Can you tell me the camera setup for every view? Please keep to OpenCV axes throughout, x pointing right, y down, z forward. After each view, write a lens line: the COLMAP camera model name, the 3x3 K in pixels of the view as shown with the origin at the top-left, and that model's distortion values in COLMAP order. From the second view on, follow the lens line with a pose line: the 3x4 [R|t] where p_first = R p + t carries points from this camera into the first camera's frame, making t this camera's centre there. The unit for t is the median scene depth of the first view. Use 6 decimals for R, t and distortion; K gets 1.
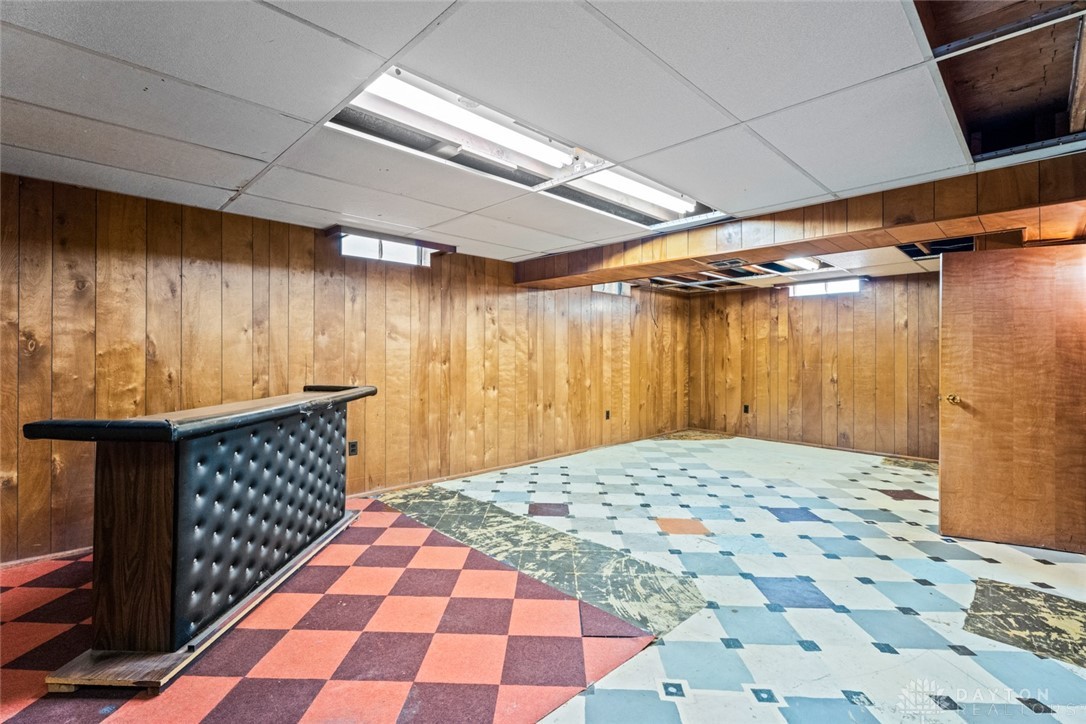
lens RADIAL K [[488.7, 0, 538.7], [0, 488.7, 355.7], [0, 0, 1]] dist [-0.003231, 0.000069]
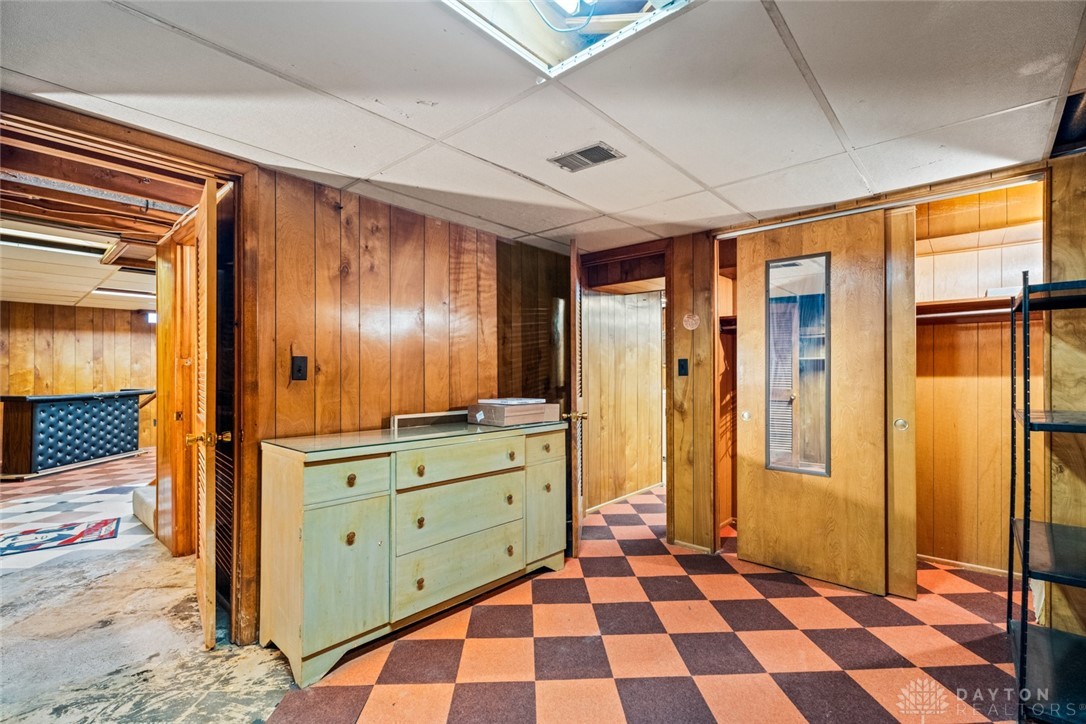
lens RADIAL K [[488.7, 0, 547.1], [0, 488.7, 369.6], [0, 0, 1]] dist [-0.003231, 0.000069]
pose [[0.997679, -0.004607, 0.067935, 1.317917], [0.004827, 0.999984, -0.003074, -0.007130], [-0.067920, 0.003395, 0.997685, -1.312620]]
